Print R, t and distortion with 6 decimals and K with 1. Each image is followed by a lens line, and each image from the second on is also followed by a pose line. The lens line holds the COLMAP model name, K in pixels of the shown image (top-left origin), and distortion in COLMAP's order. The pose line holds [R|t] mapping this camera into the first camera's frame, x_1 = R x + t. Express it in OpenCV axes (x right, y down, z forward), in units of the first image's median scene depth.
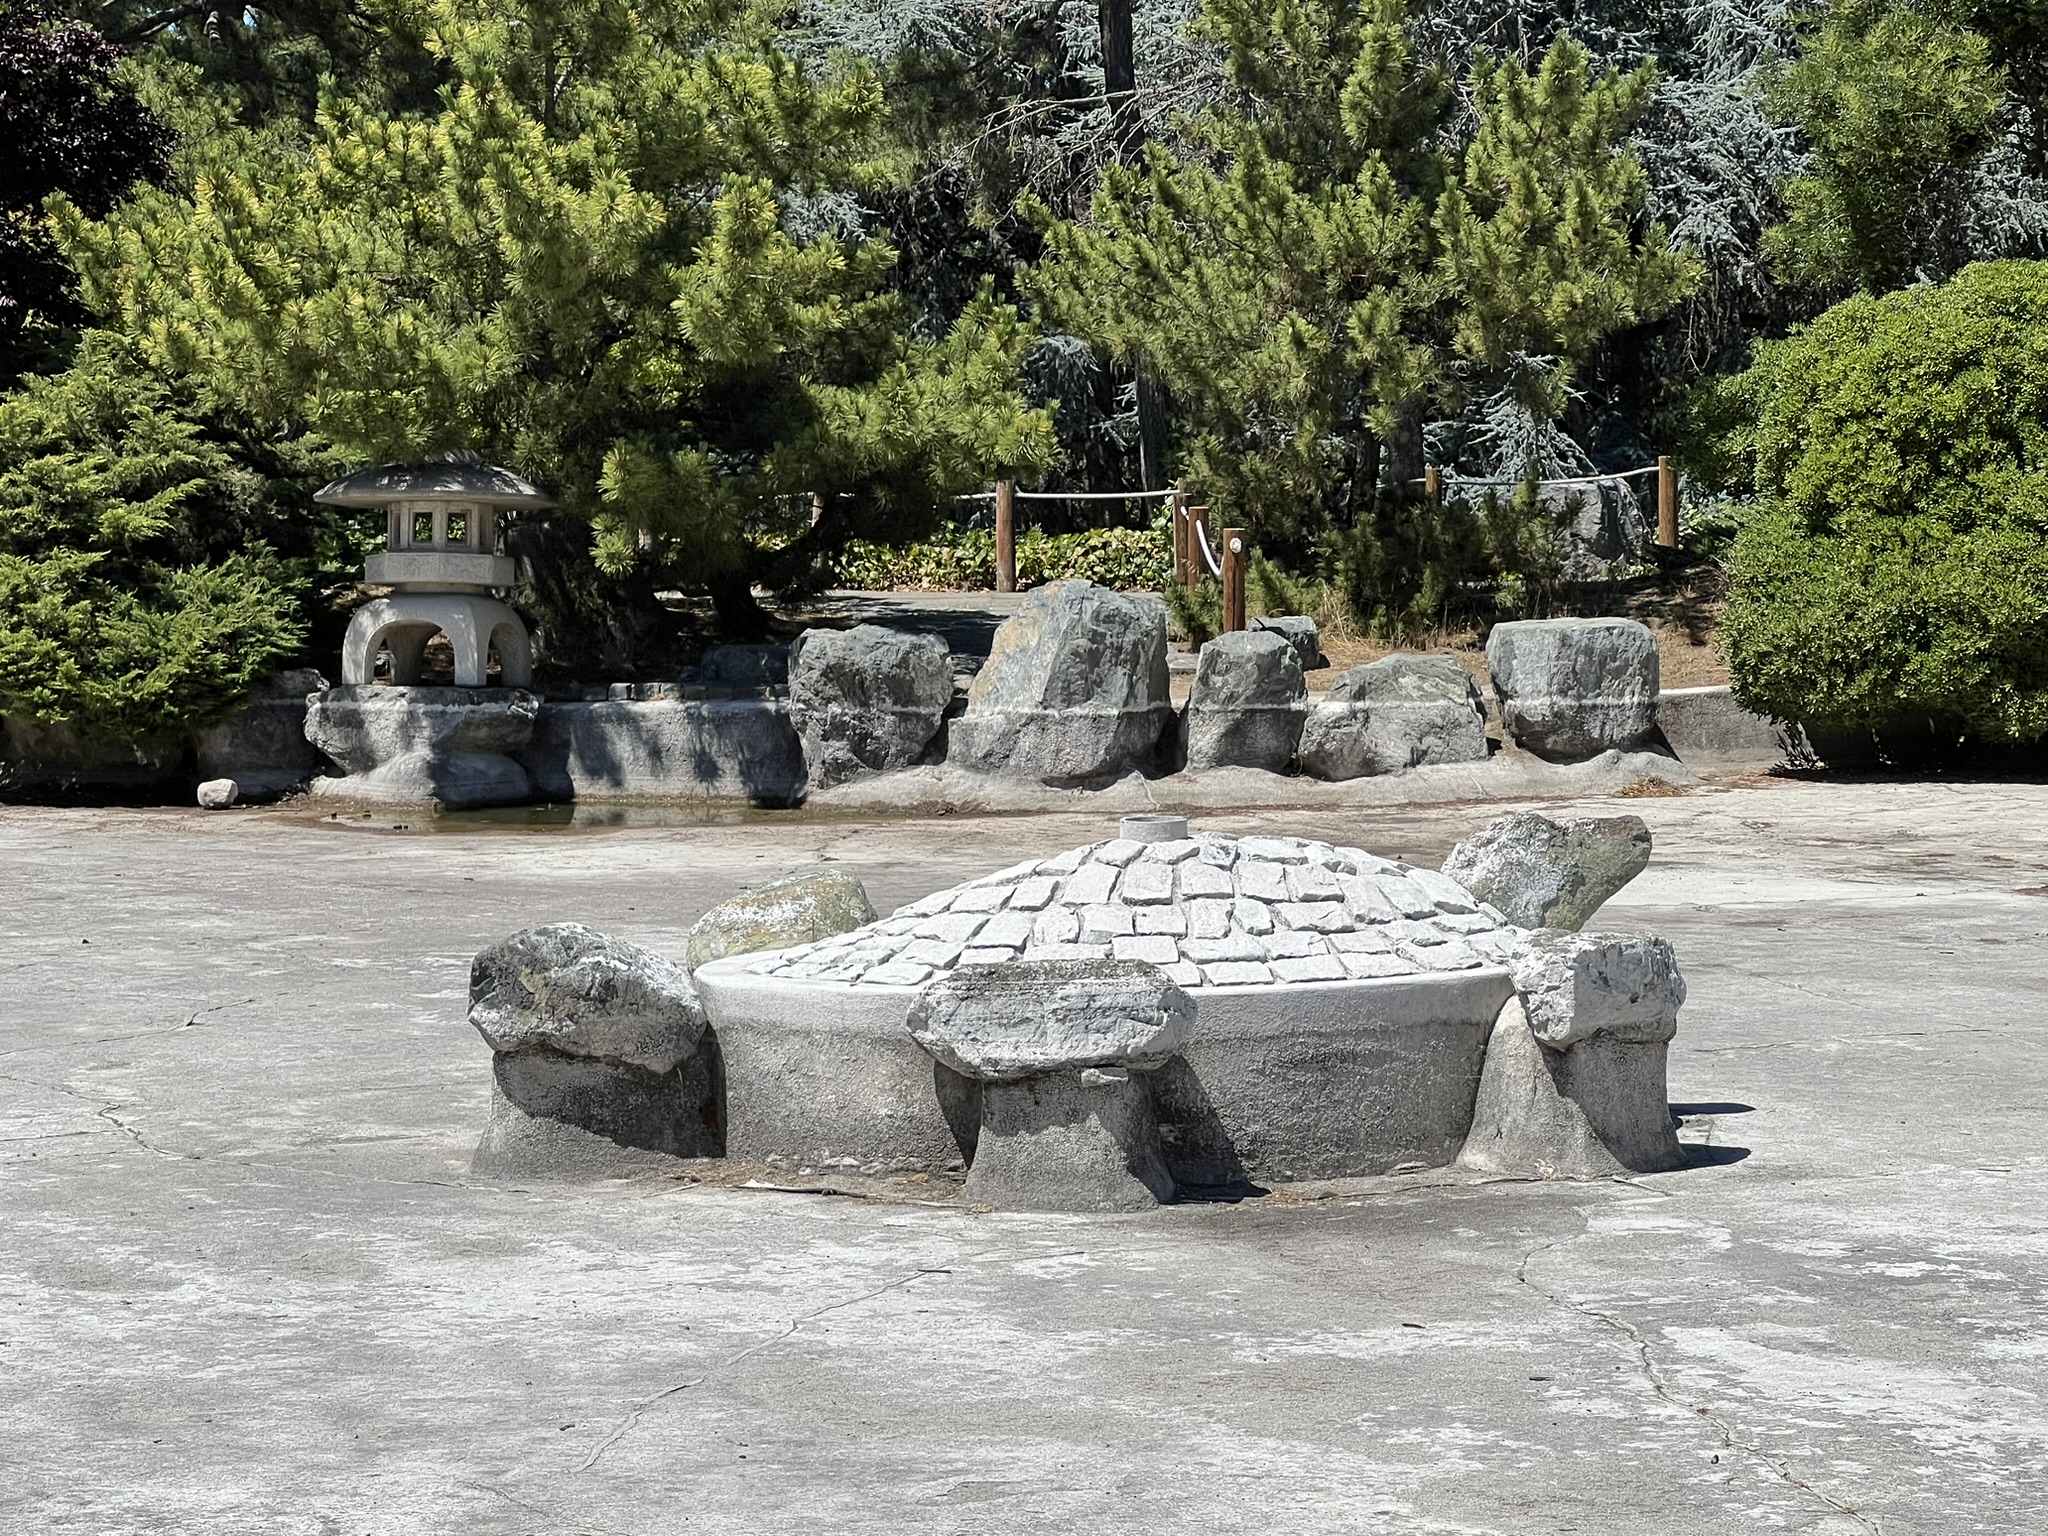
lens RADIAL K [[5090.8, 0, 1023.9], [0, 5090.8, 767.5], [0, 0, 1]] dist [-0.032219, 0.000000]
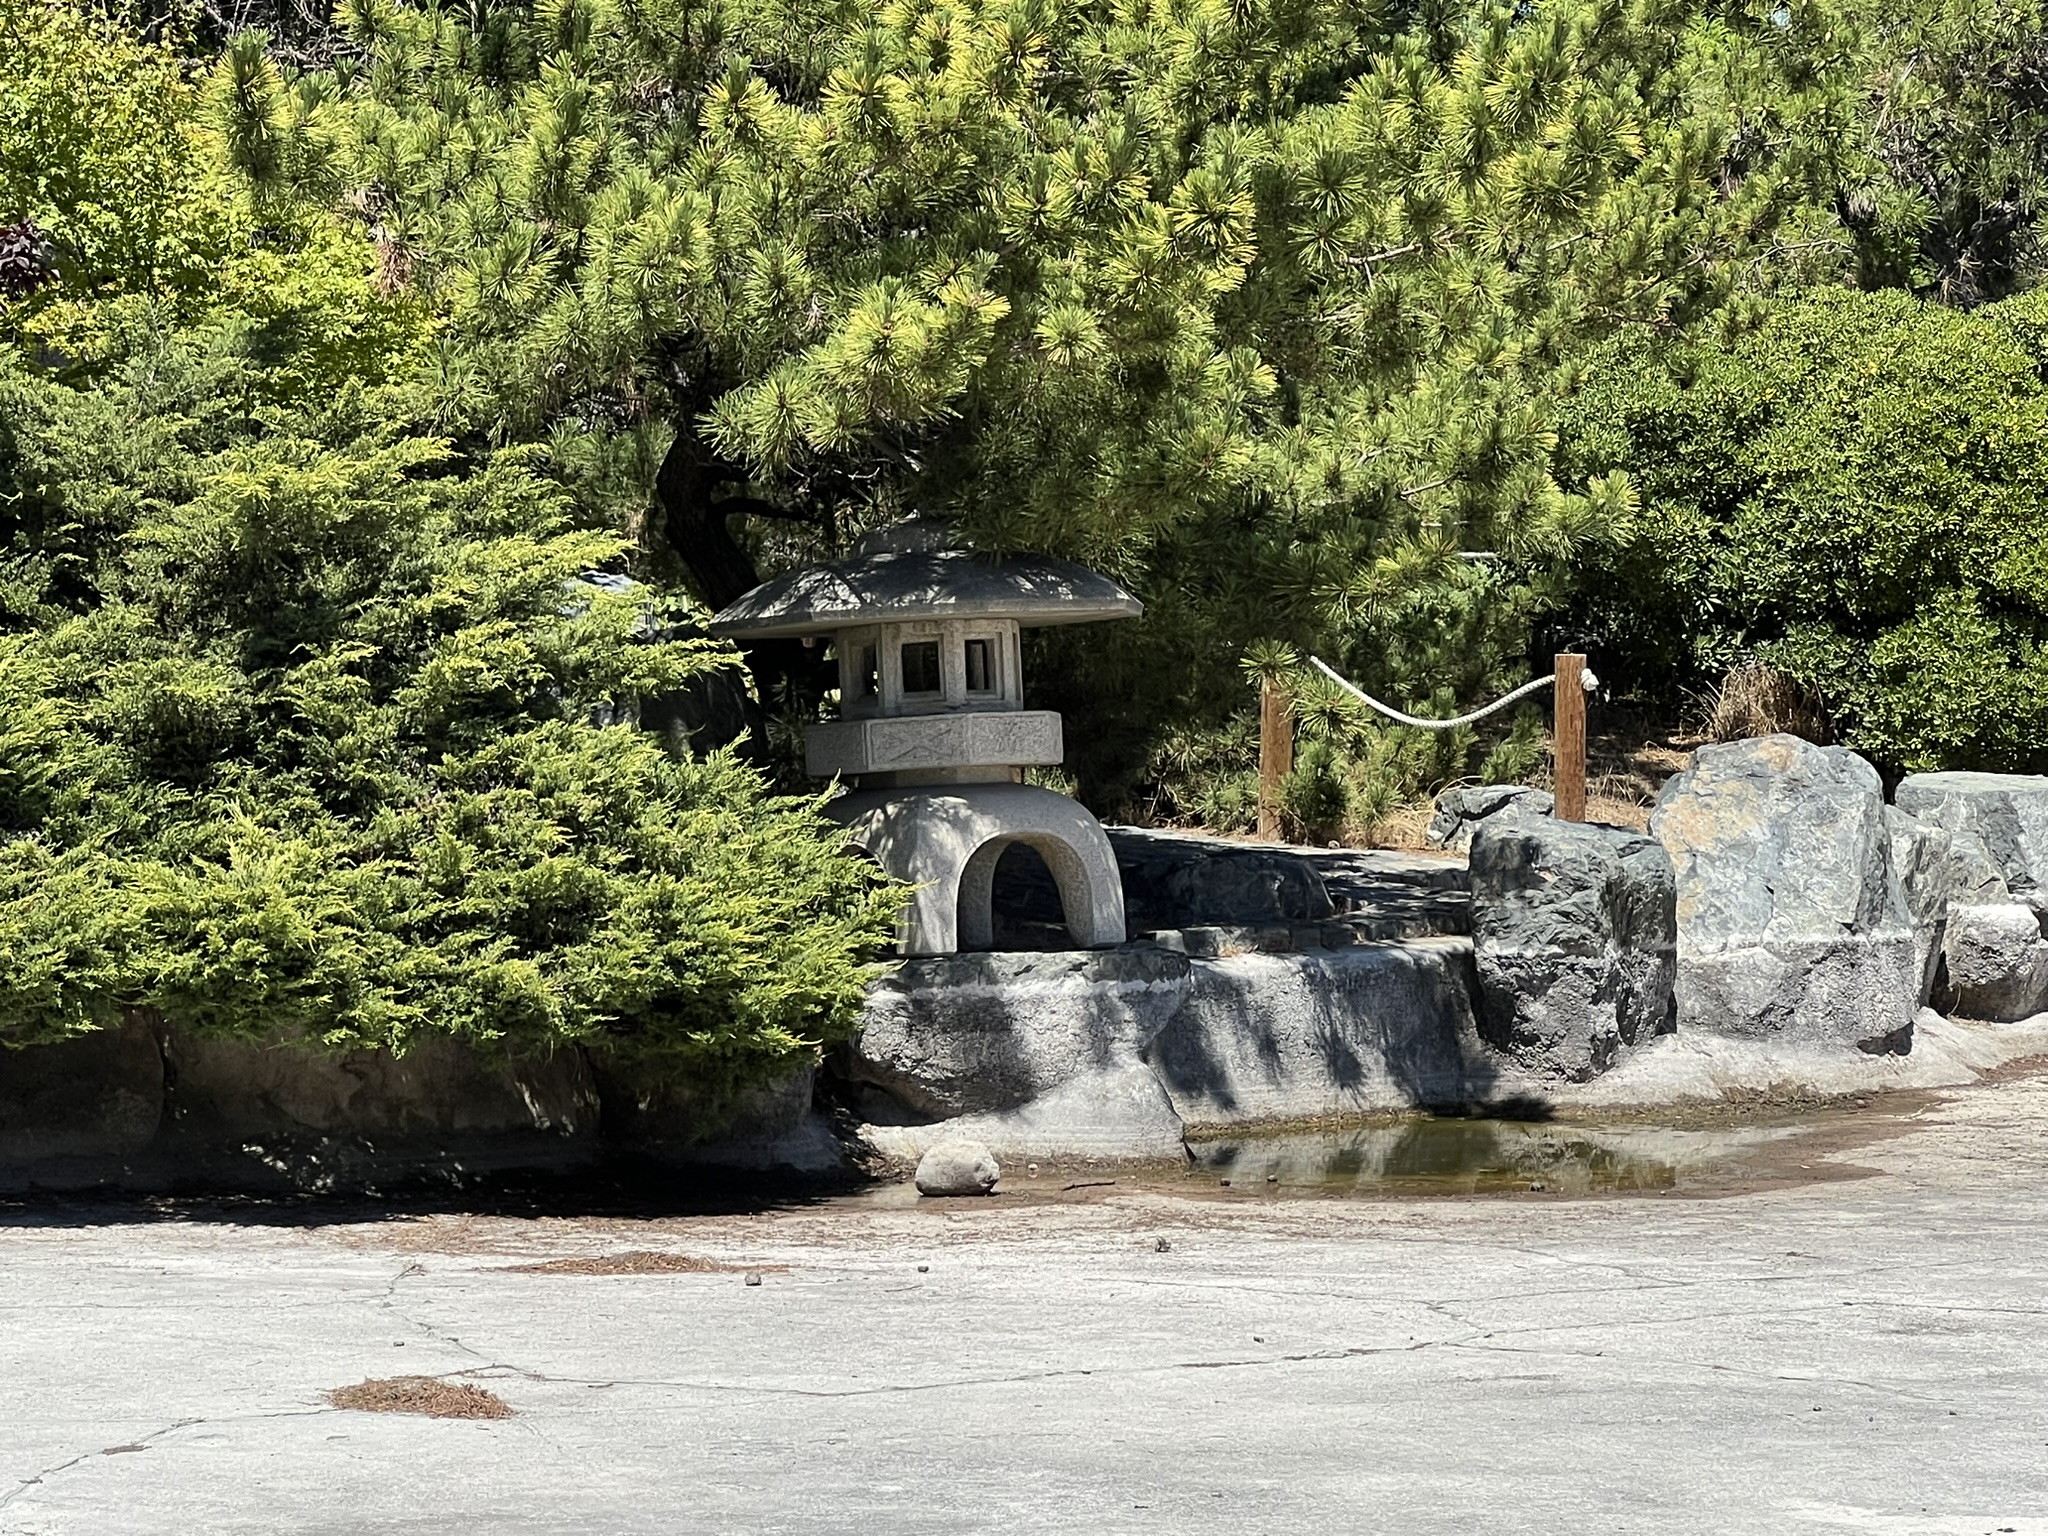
lens RADIAL K [[6757.2, 0, 1024.1], [0, 6757.2, 766.5], [0, 0, 1]] dist [-0.500227, 0.000000]
pose [[0.562512, -0.024387, 0.826430, -0.736509], [0.049182, 0.998782, -0.004003, -0.033509], [-0.825325, 0.042898, 0.563026, 0.585880]]
